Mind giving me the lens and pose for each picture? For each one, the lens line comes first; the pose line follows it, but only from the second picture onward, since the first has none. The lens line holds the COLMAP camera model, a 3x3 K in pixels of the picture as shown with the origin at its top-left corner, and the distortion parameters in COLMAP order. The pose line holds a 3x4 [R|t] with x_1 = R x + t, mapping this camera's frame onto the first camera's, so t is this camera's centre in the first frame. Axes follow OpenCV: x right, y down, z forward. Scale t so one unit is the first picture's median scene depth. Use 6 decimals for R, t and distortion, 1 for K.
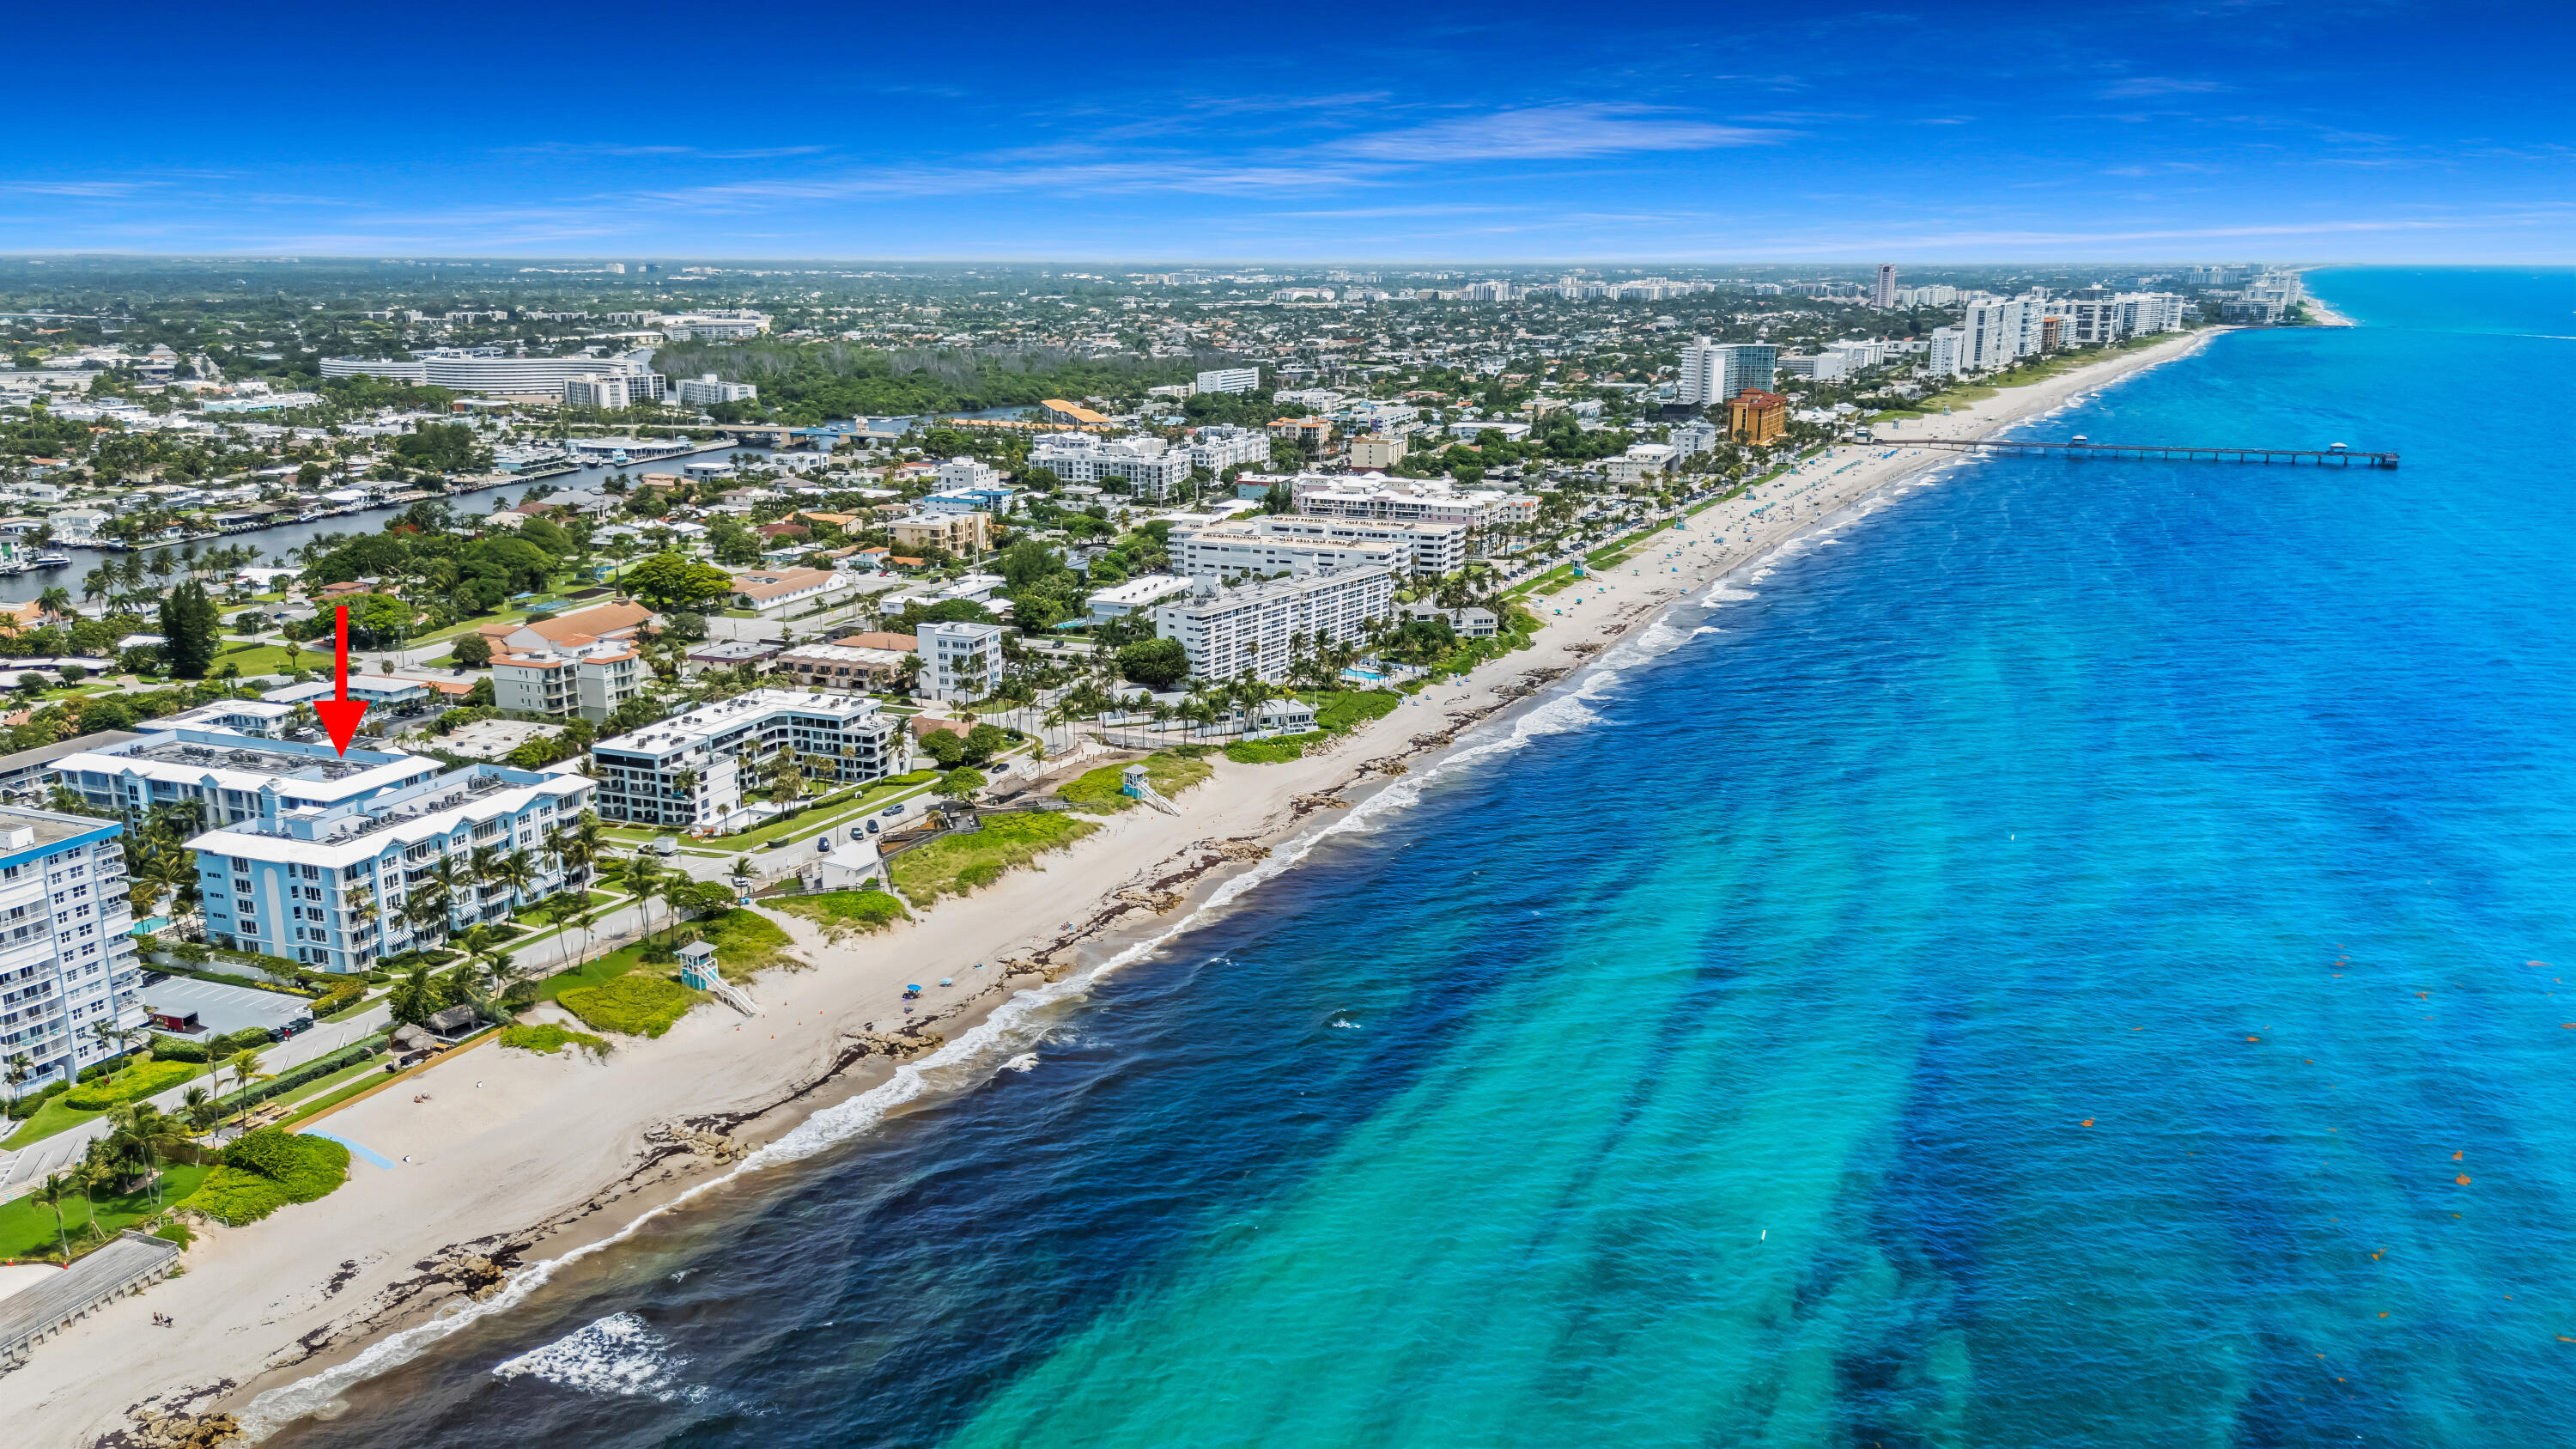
lens RADIAL K [[1879.7, 0, 1273.5], [0, 1879.7, 734.9], [0, 0, 1]] dist [0.101199, -0.145986]
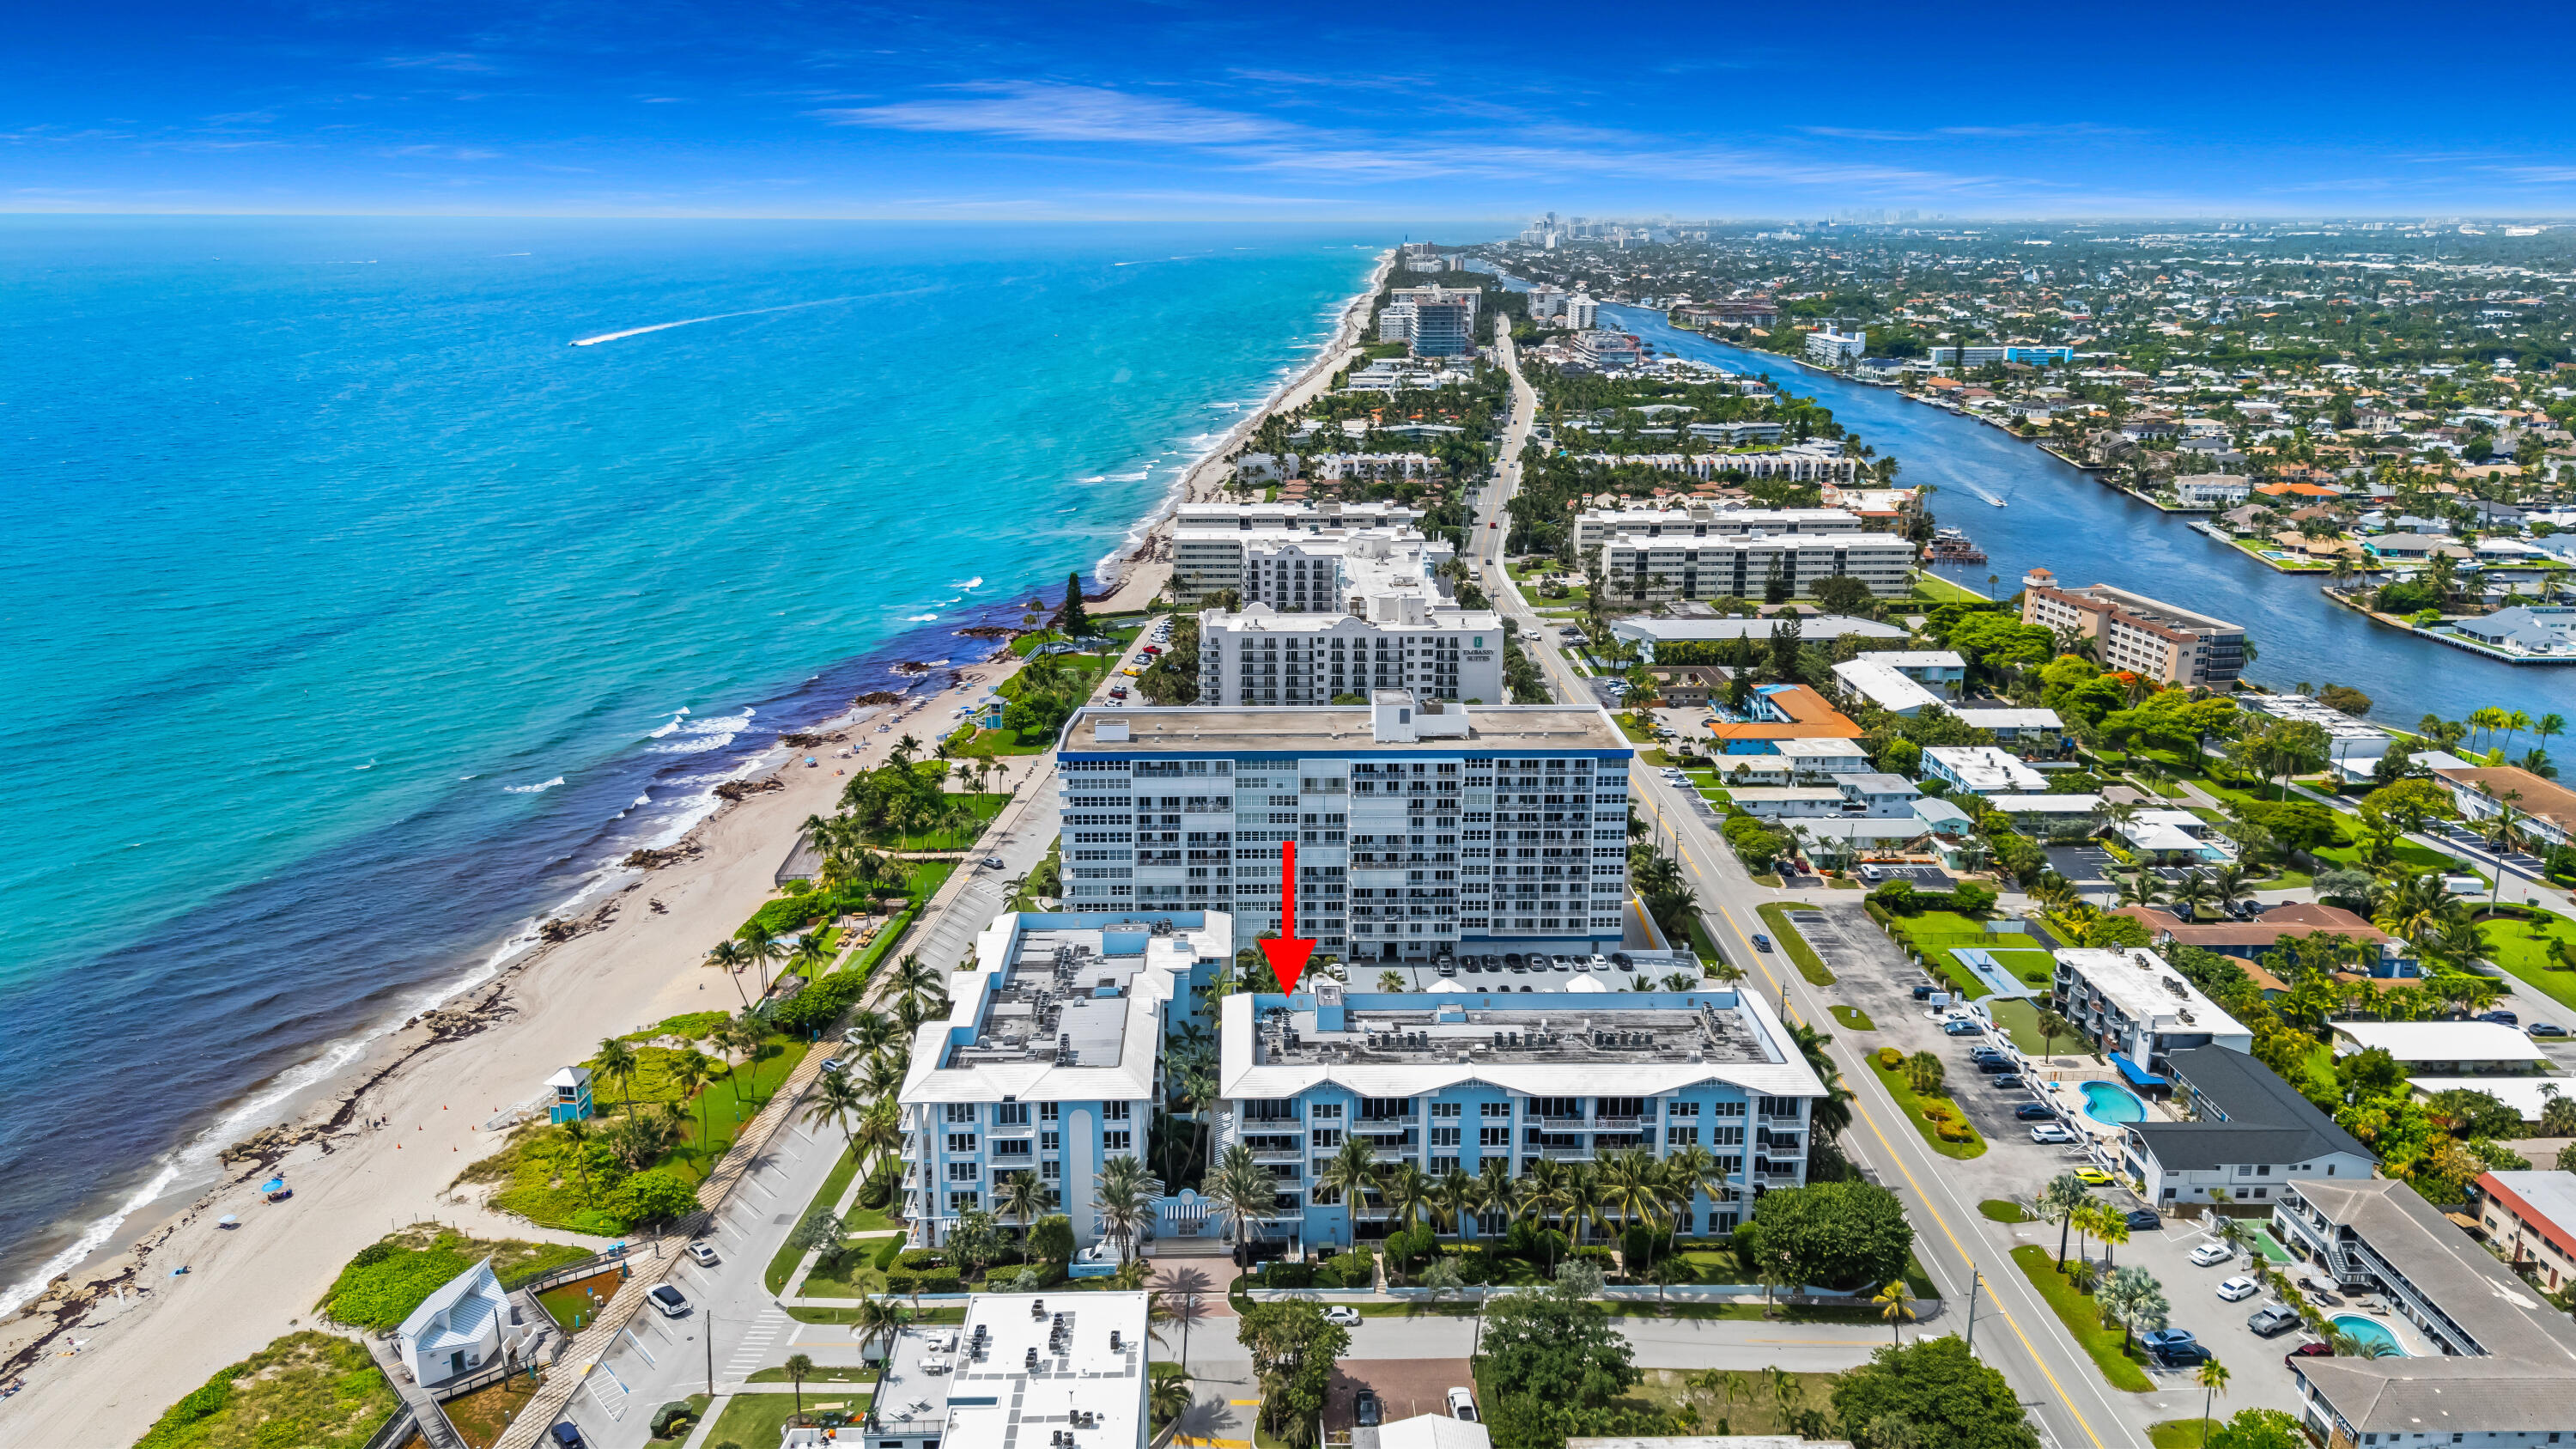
lens RADIAL K [[1879.7, 0, 1273.5], [0, 1879.7, 734.9], [0, 0, 1]] dist [0.101199, -0.145986]
pose [[-0.925674, 0.096887, -0.365706, -0.216267], [-0.096447, 0.874277, 0.475750, -0.304266], [0.365823, 0.475660, -0.799951, 1.212741]]
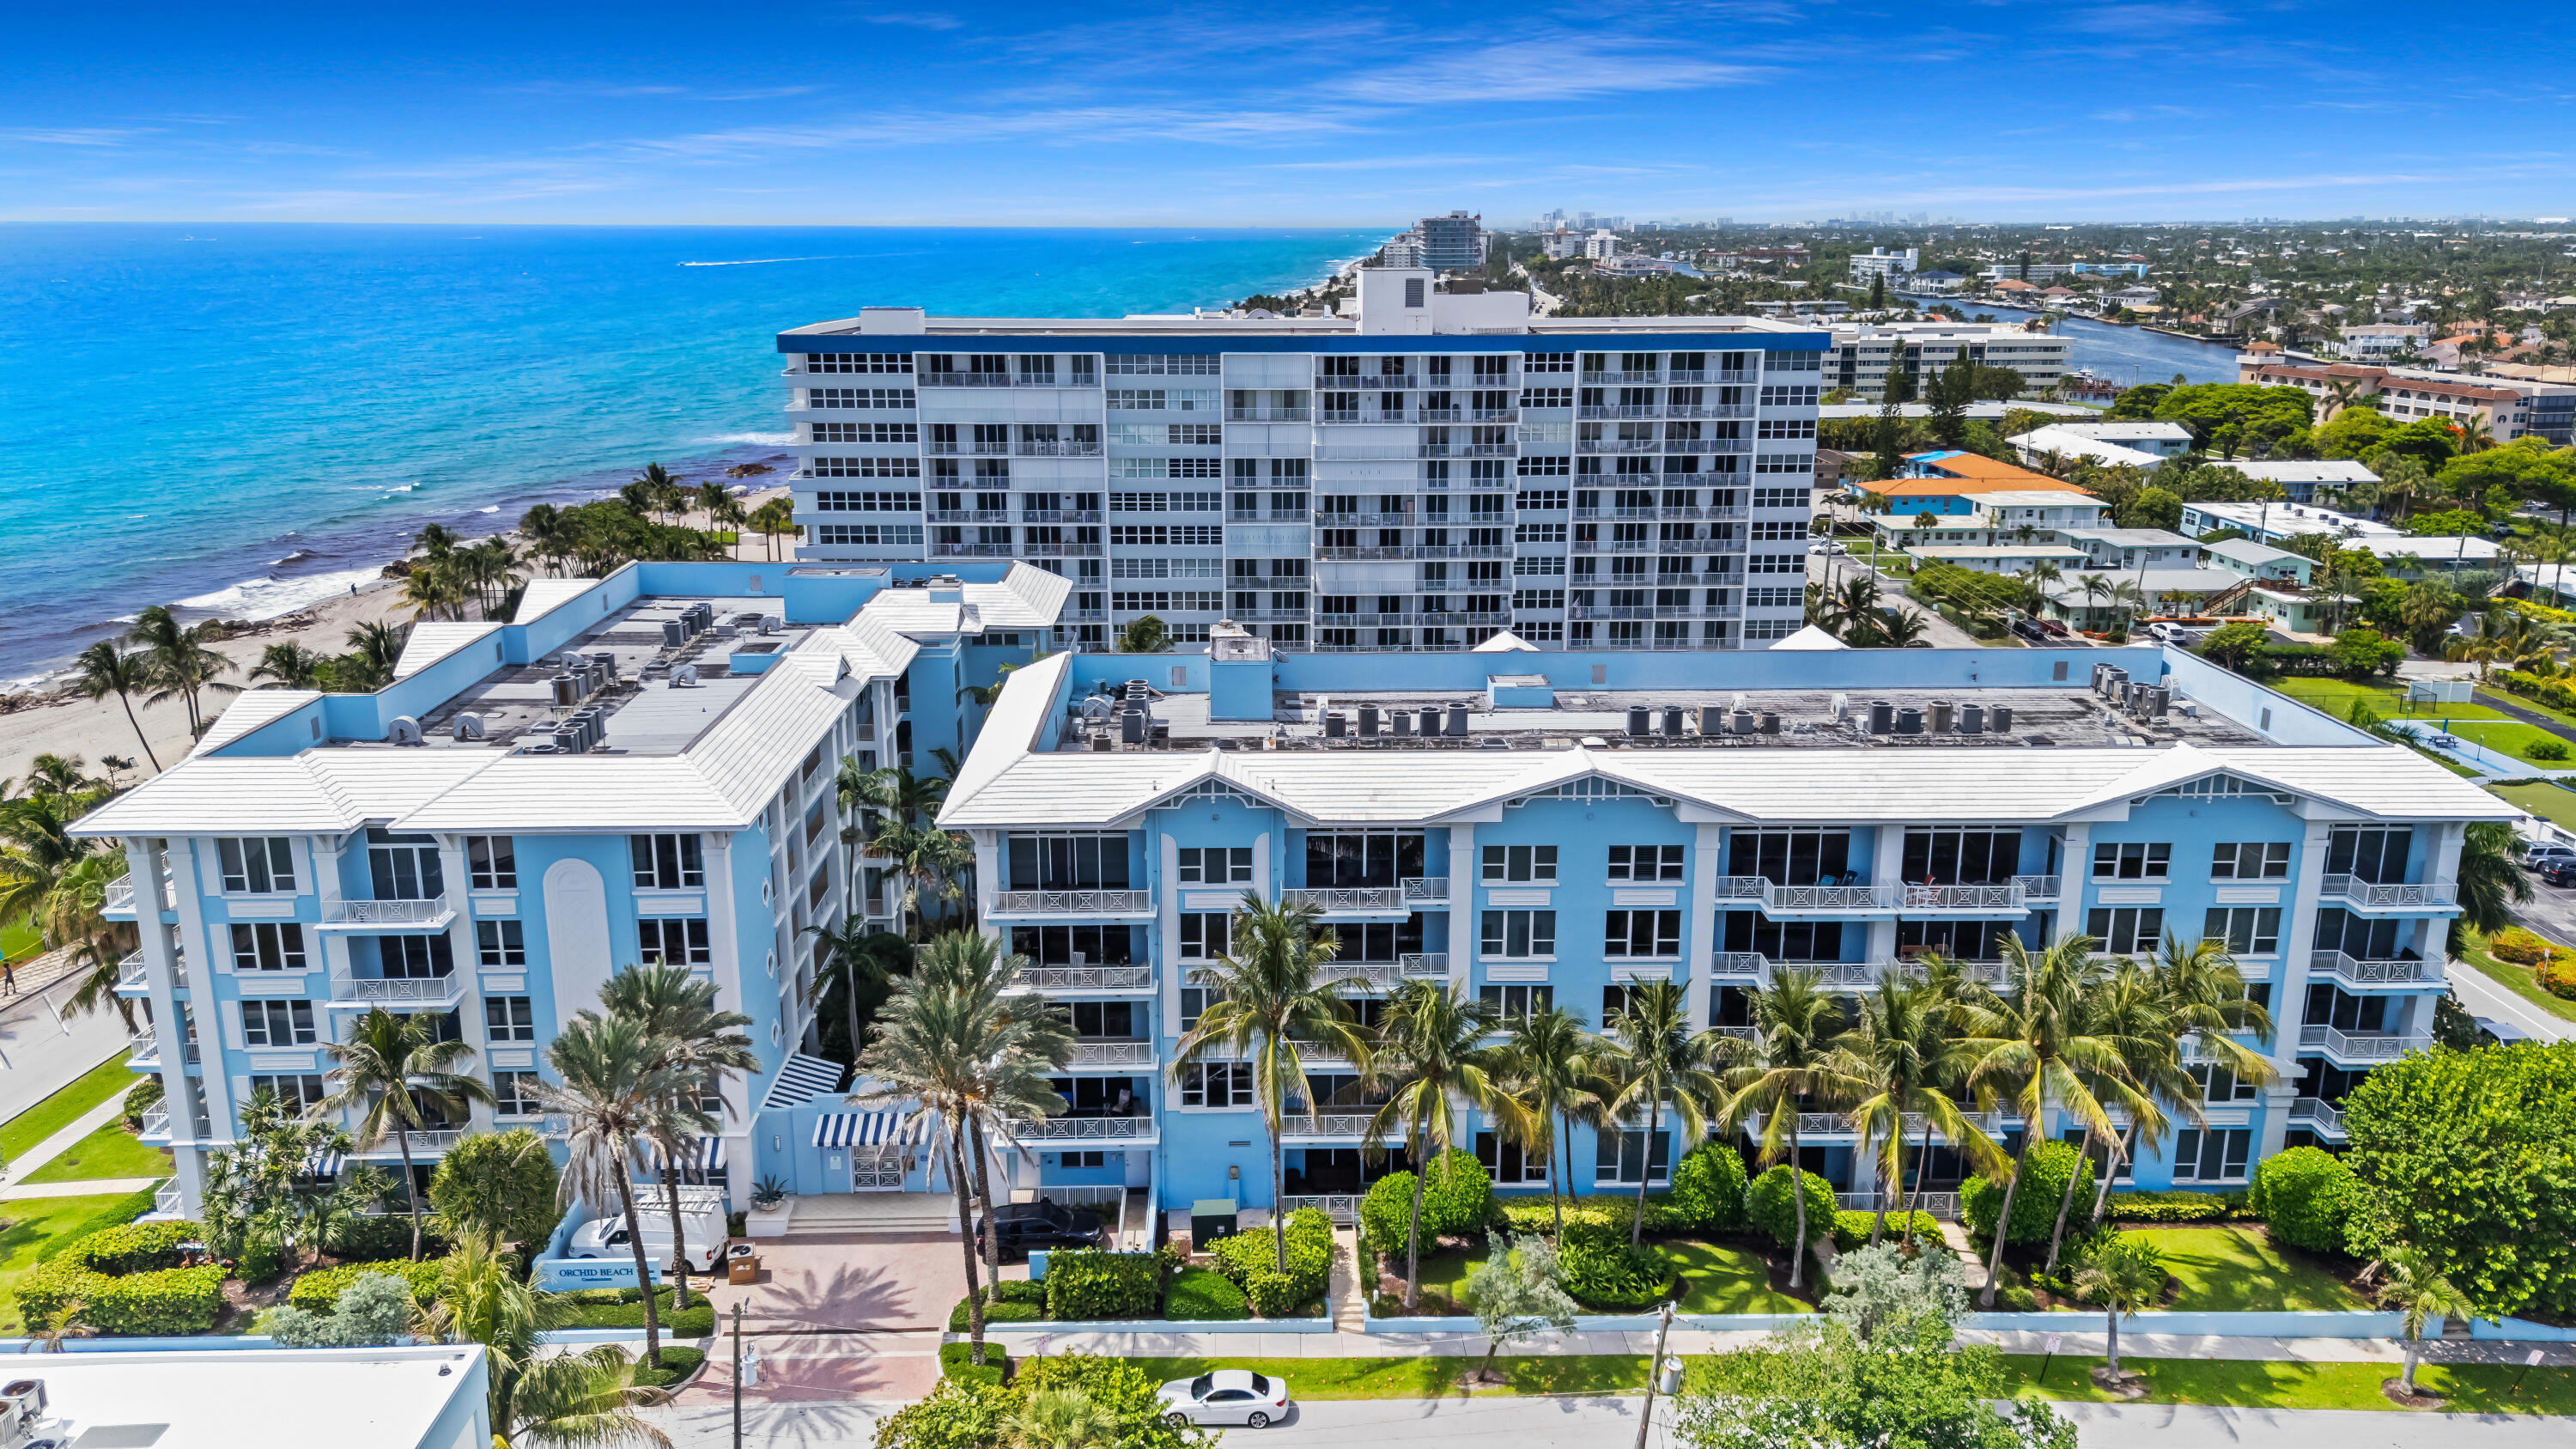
lens RADIAL K [[1903.3, 0, 1277.6], [0, 1903.3, 715.8], [0, 0, 1]] dist [0.087164, -0.085461]
pose [[-0.926037, 0.093276, -0.365725, -0.337076], [-0.095290, 0.879812, 0.465672, -0.088102], [0.365205, 0.466080, -0.805851, 1.020711]]
